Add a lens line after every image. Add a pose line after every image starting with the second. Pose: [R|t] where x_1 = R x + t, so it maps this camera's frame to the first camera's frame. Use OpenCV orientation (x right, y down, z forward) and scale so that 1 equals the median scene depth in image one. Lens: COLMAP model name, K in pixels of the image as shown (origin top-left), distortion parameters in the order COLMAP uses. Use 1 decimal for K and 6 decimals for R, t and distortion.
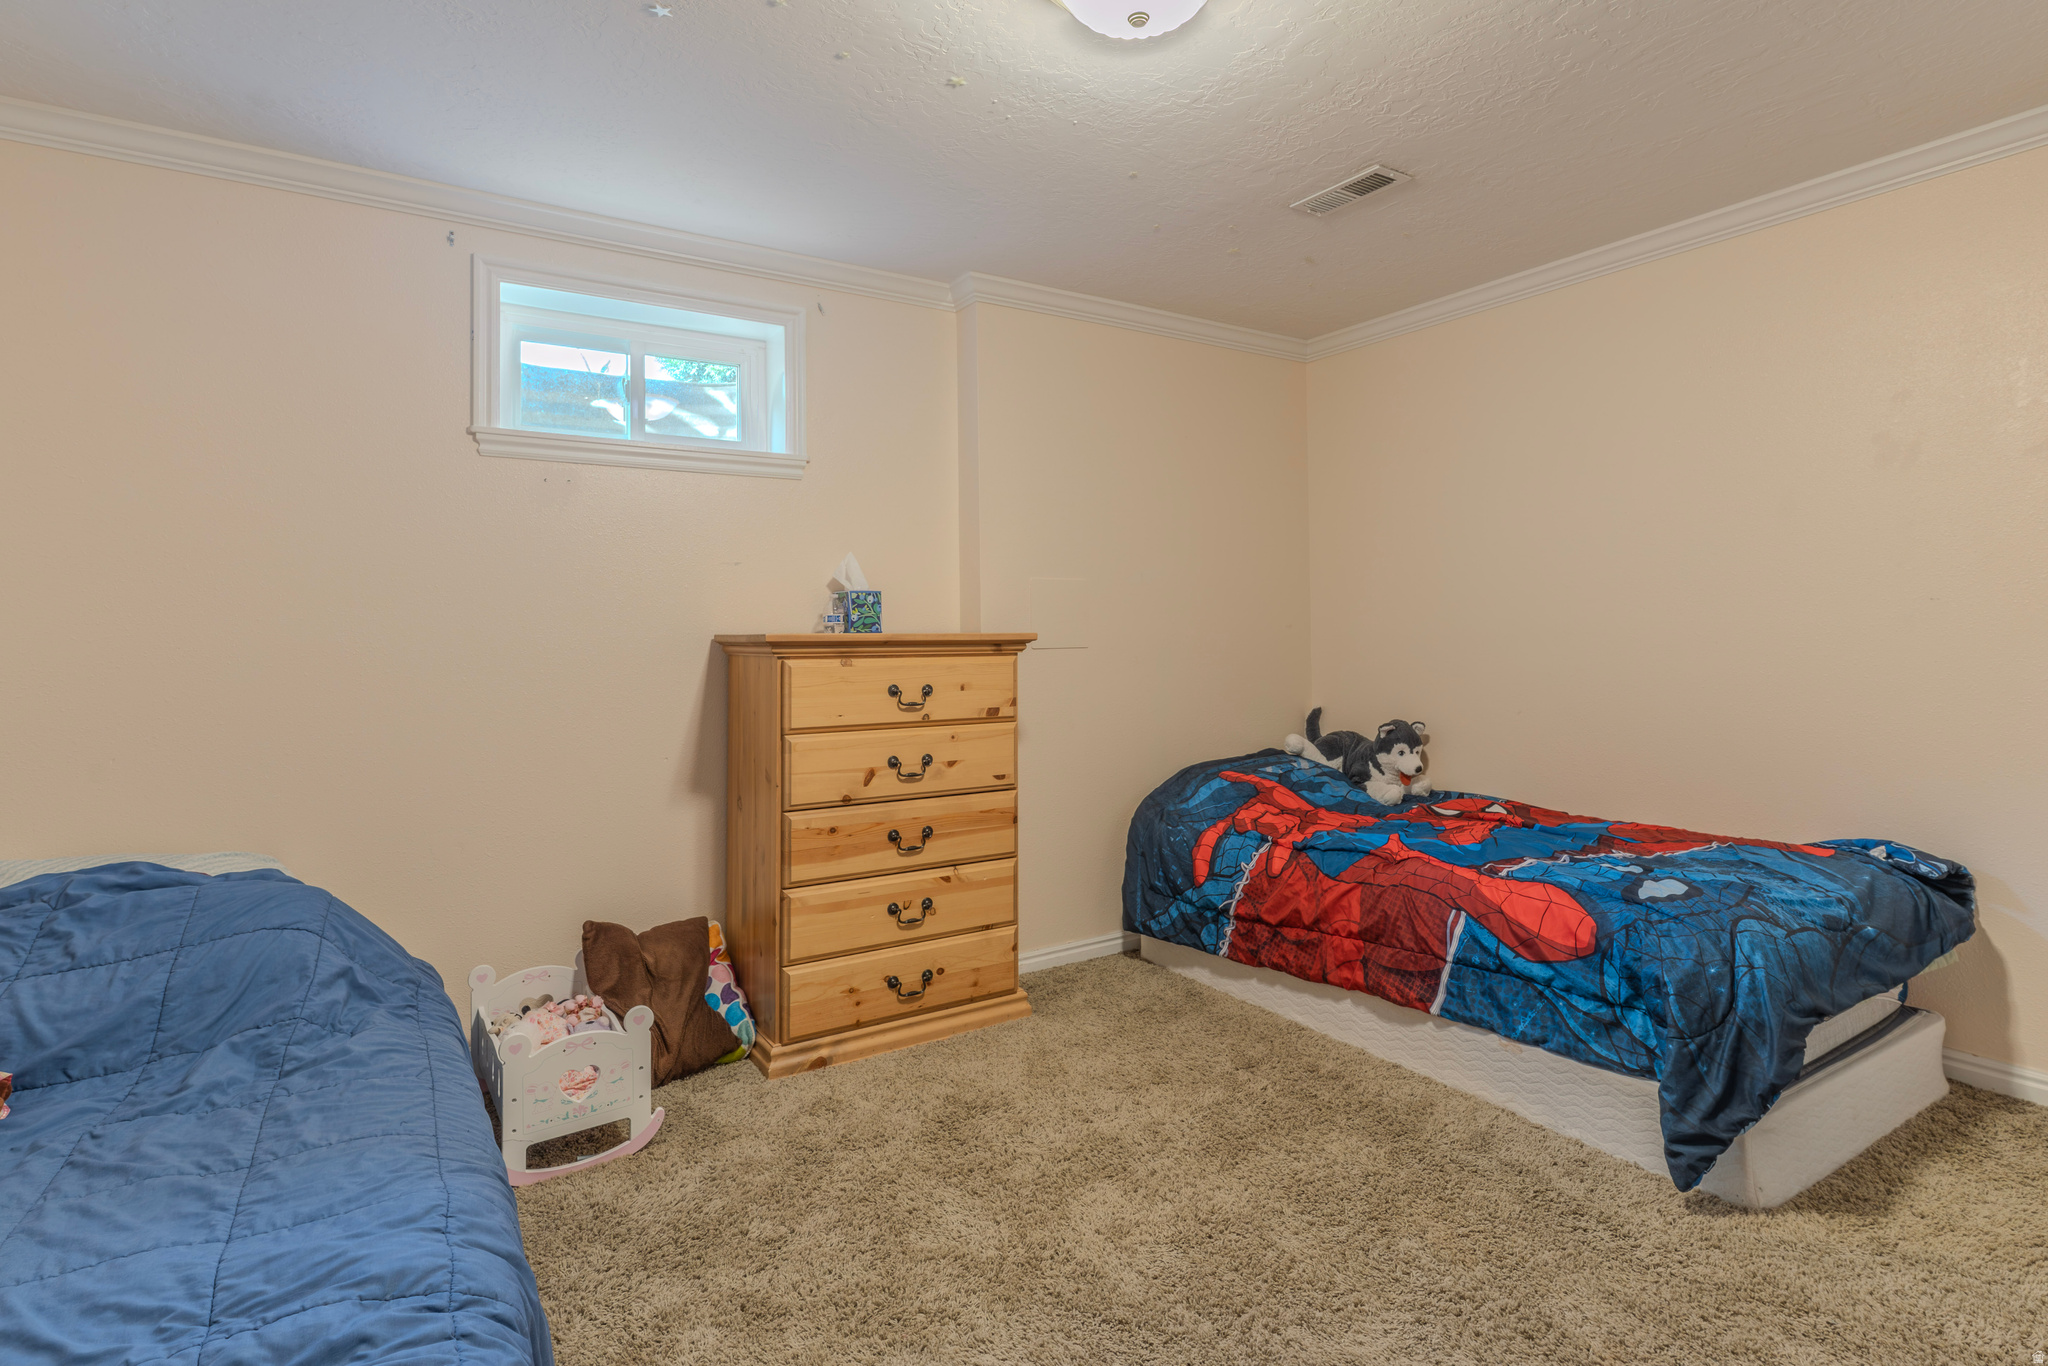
lens RADIAL K [[981.1, 0, 1026.9], [0, 981.1, 676.4], [0, 0, 1]] dist [-0.001891, 0.005208]
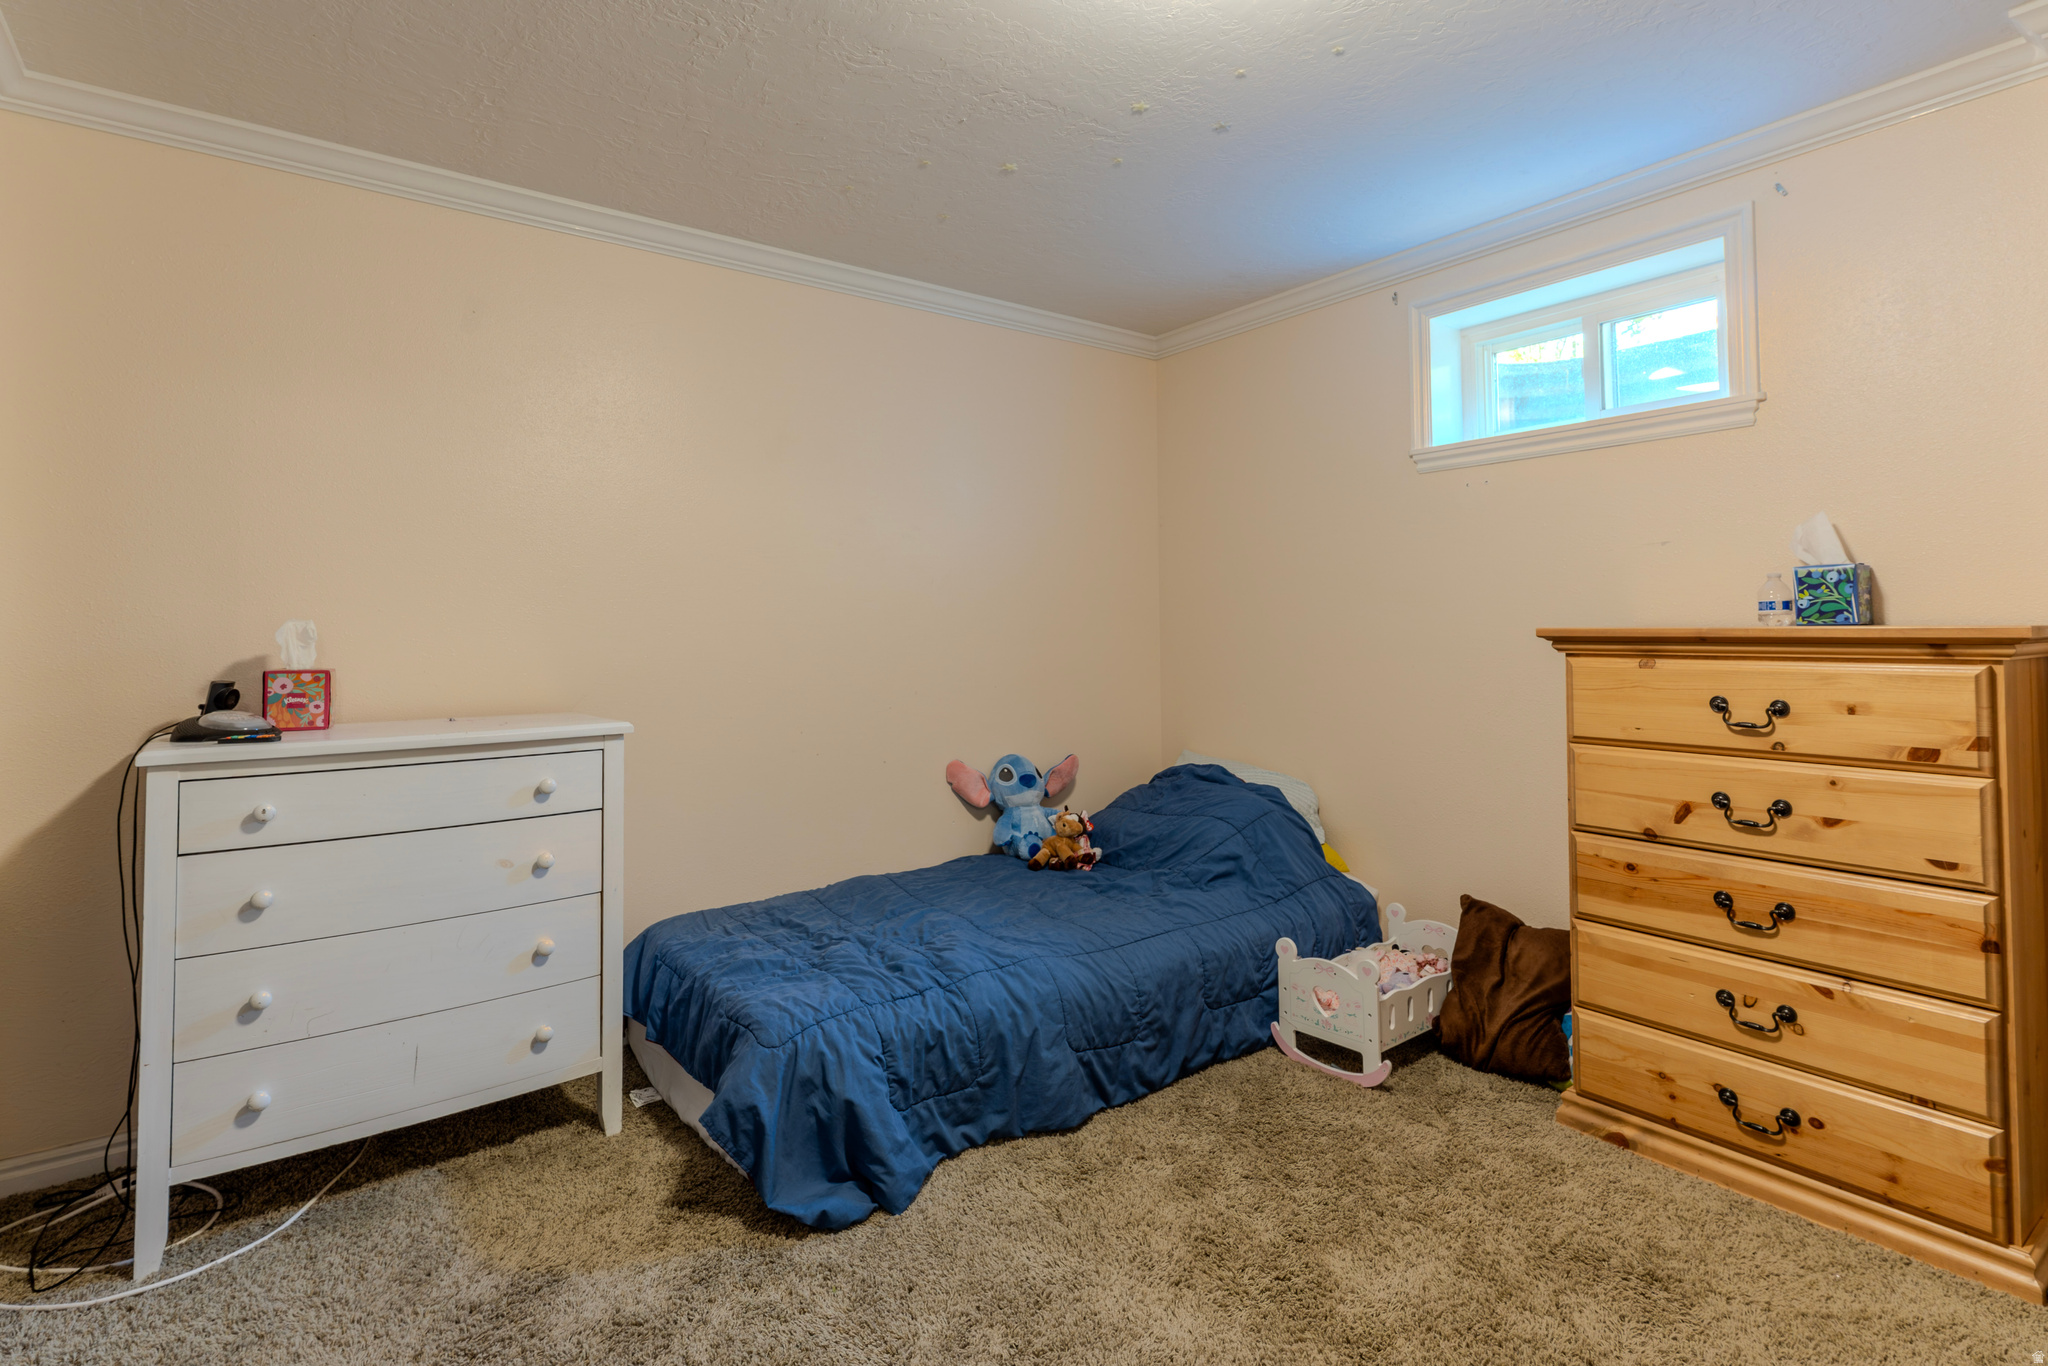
lens RADIAL K [[981.1, 0, 1026.9], [0, 981.1, 676.4], [0, 0, 1]] dist [-0.001891, 0.005208]
pose [[0.104232, 0.054941, -0.993034, 0.537654], [-0.032654, 0.998124, 0.051795, -0.027541], [0.994017, 0.027028, 0.105830, 0.391352]]
